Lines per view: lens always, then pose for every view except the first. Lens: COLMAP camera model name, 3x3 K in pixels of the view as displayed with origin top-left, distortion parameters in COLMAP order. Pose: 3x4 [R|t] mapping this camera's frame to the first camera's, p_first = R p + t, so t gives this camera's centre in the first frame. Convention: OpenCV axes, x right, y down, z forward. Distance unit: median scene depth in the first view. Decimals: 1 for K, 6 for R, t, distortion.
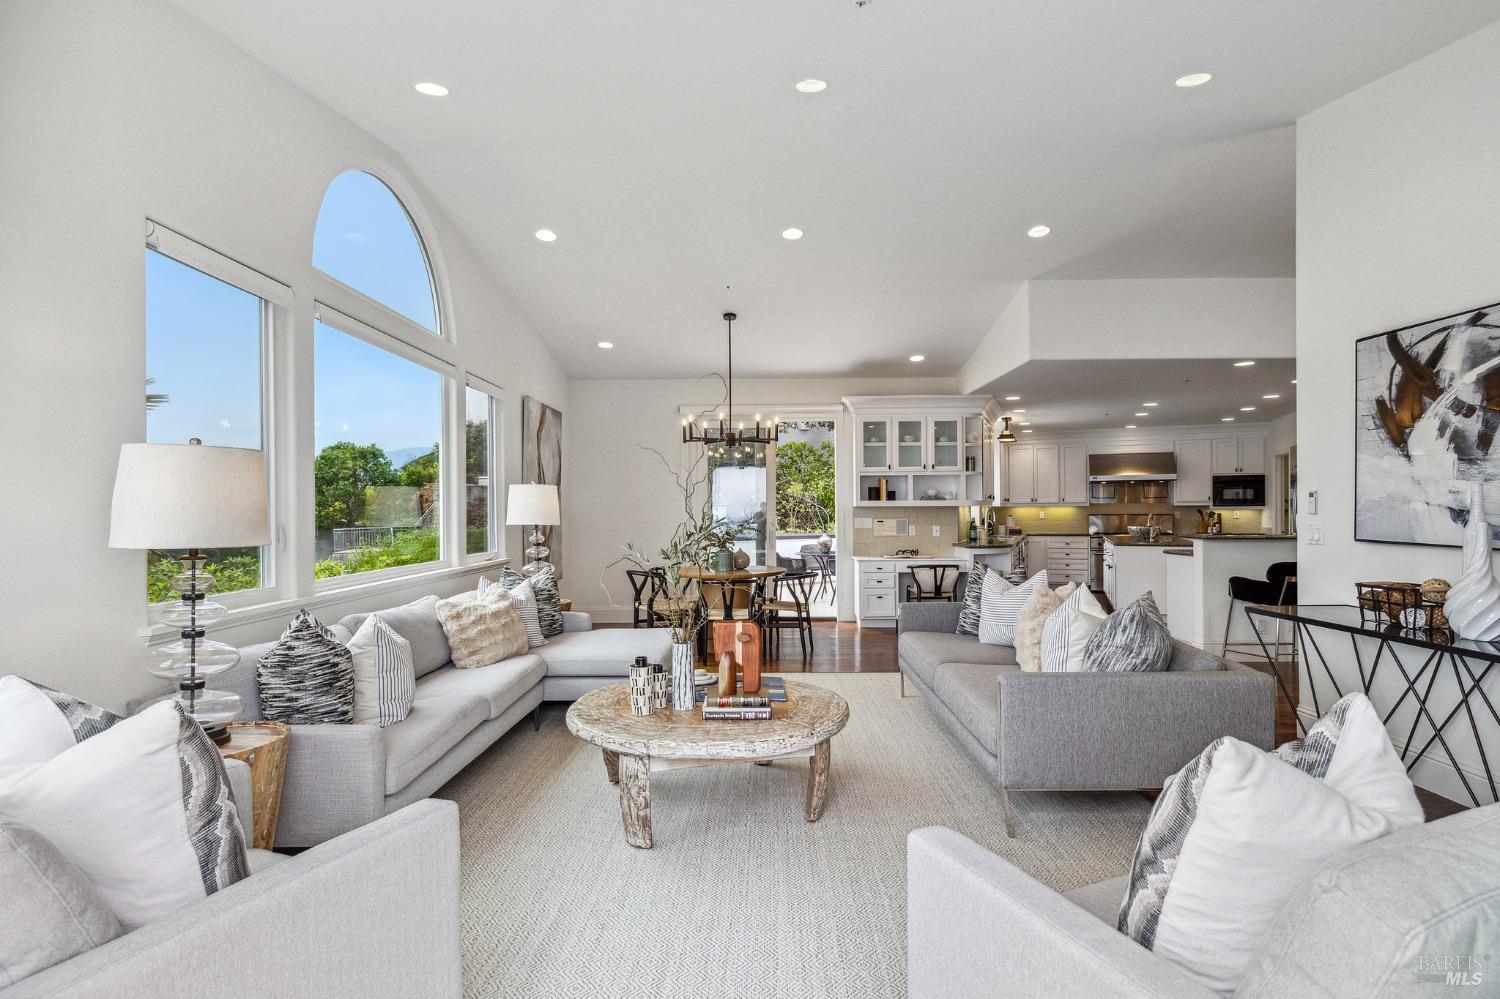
lens RADIAL K [[746.1, 0, 750.0], [0, 746.1, 499.5], [0, 0, 1]] dist [-0.000201, -0.000110]
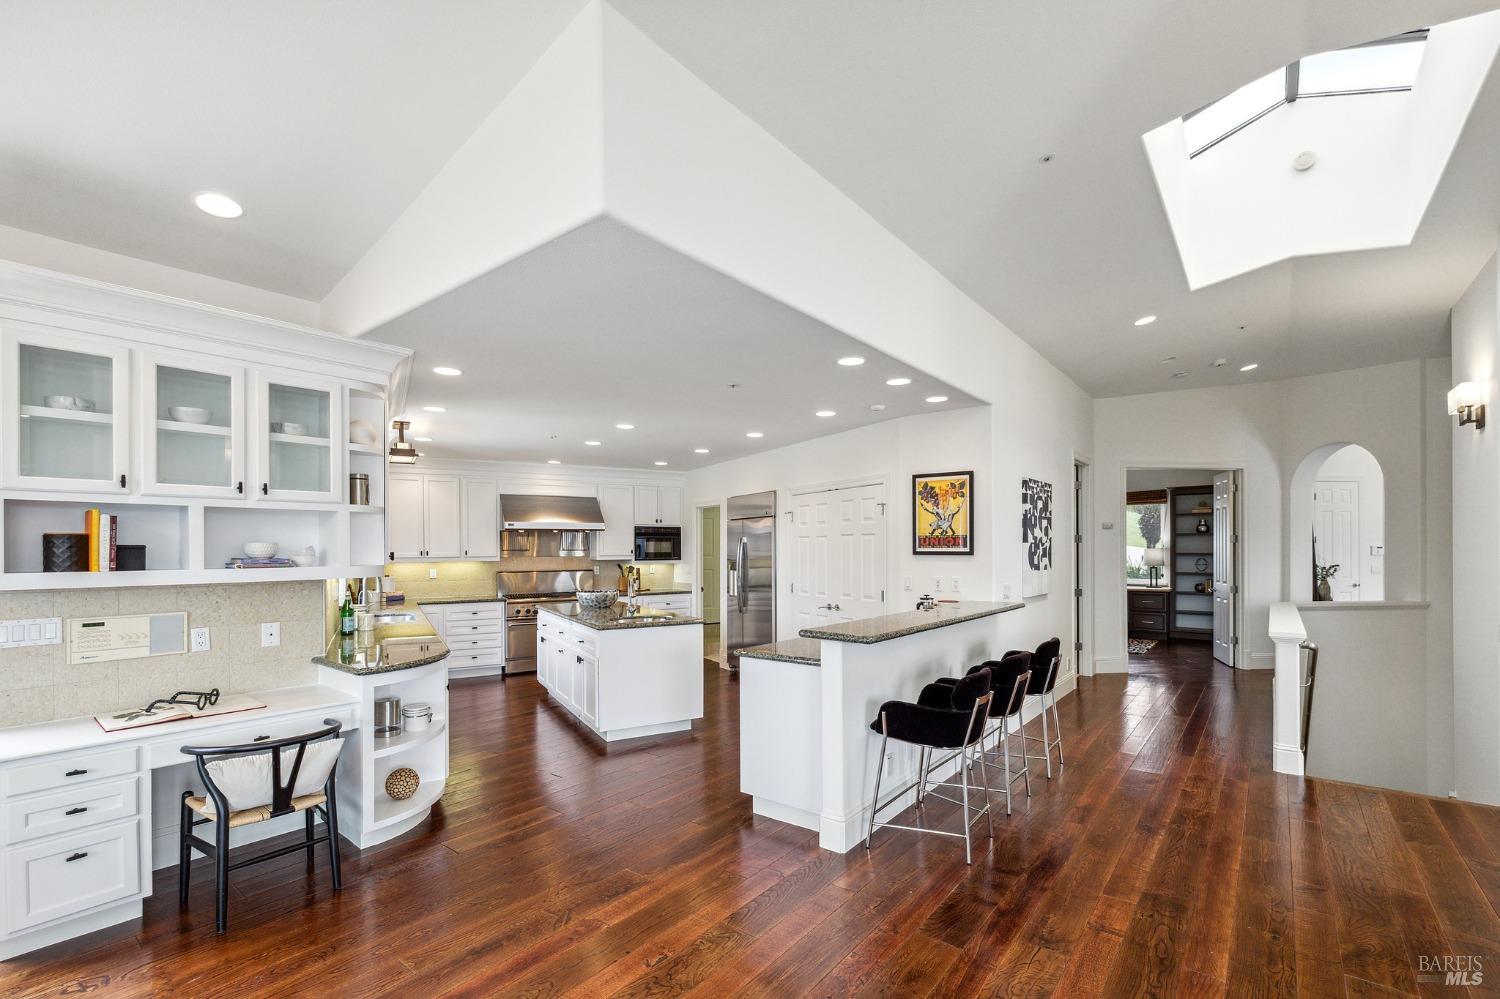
lens RADIAL K [[654.9, 0, 758.9], [0, 654.9, 550.1], [0, 0, 1]] dist [0.001176, 0.000043]
pose [[0.609148, 0.000708, 0.793056, 0.120391], [-0.011156, 0.999908, 0.007676, -0.015155], [-0.792978, -0.013523, 0.609100, 0.545626]]
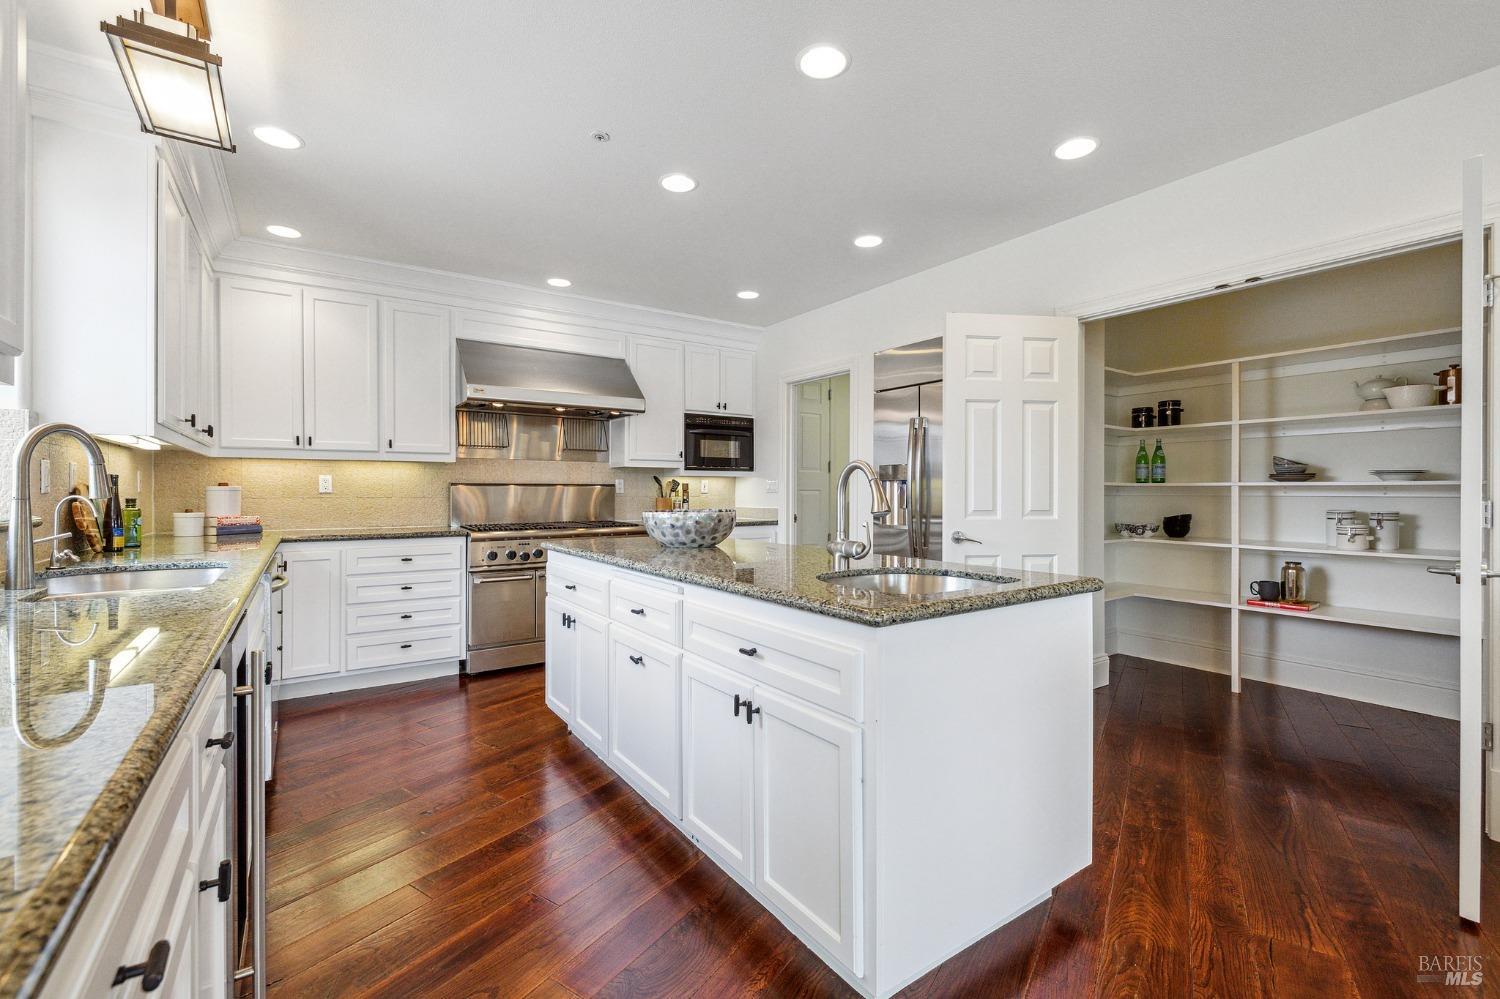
lens RADIAL K [[633.3, 0, 744.5], [0, 633.3, 495.4], [0, 0, 1]] dist [0.001477, -0.000018]
pose [[0.546861, 0.002887, 0.837219, 0.355502], [-0.017154, 0.999823, 0.007758, 0.031041], [-0.837048, -0.018604, 0.546813, 0.964619]]
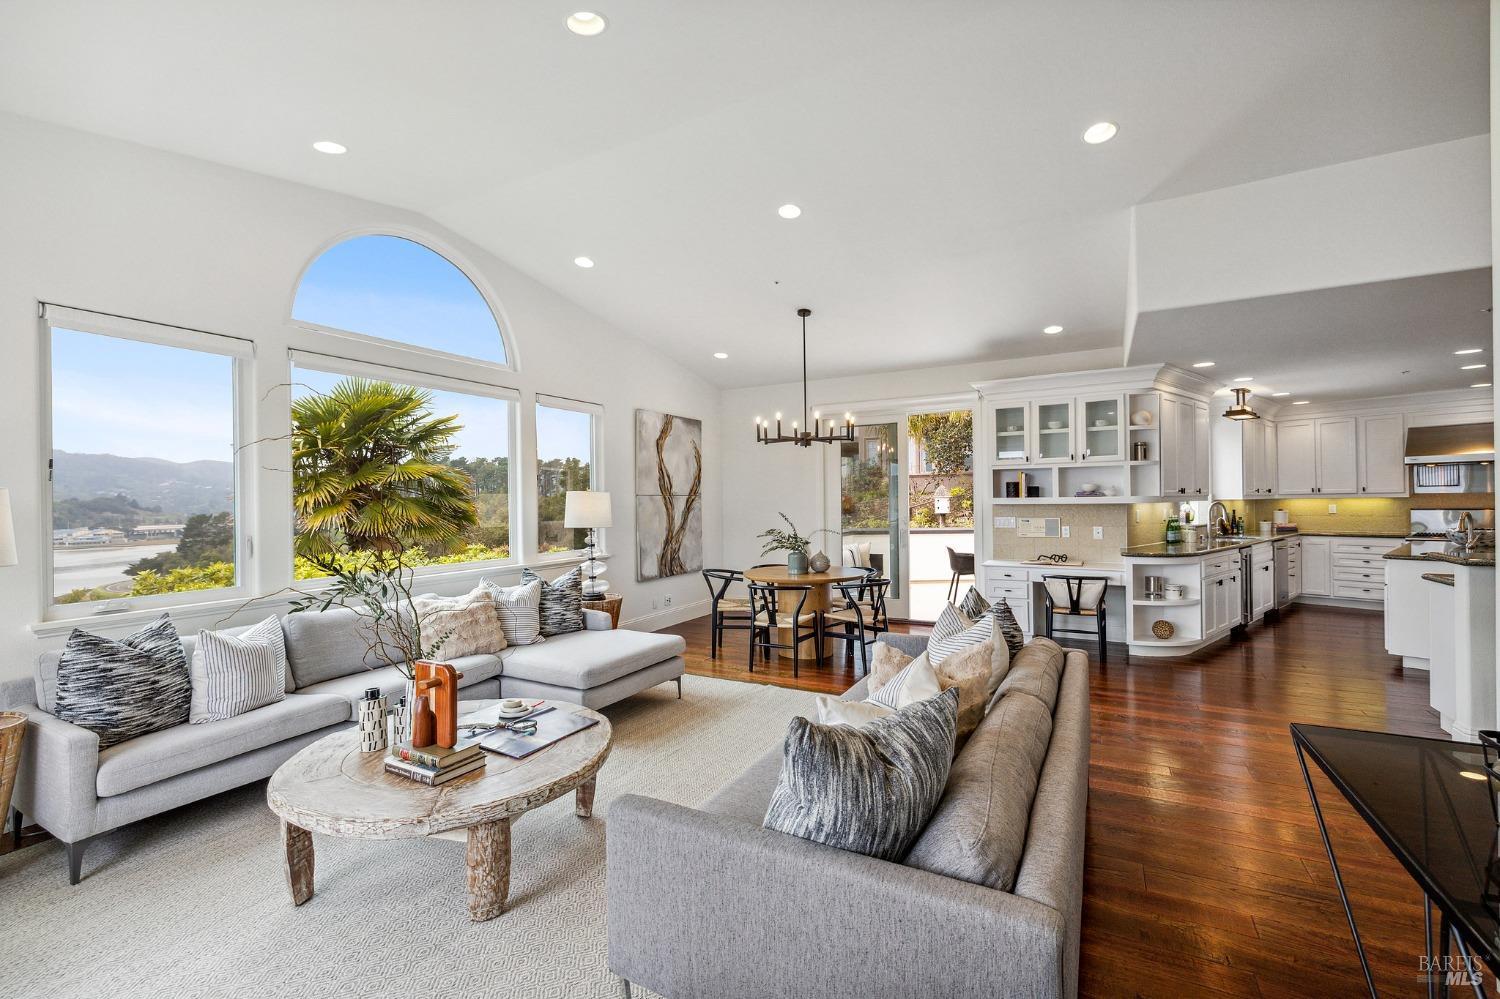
lens RADIAL K [[633.3, 0, 744.5], [0, 633.3, 495.4], [0, 0, 1]] dist [0.001477, -0.000018]
pose [[0.882561, -0.008963, -0.470112, 0.240604], [0.014945, 0.999848, 0.008994, -0.012534], [0.469960, -0.014964, 0.882561, 0.191107]]
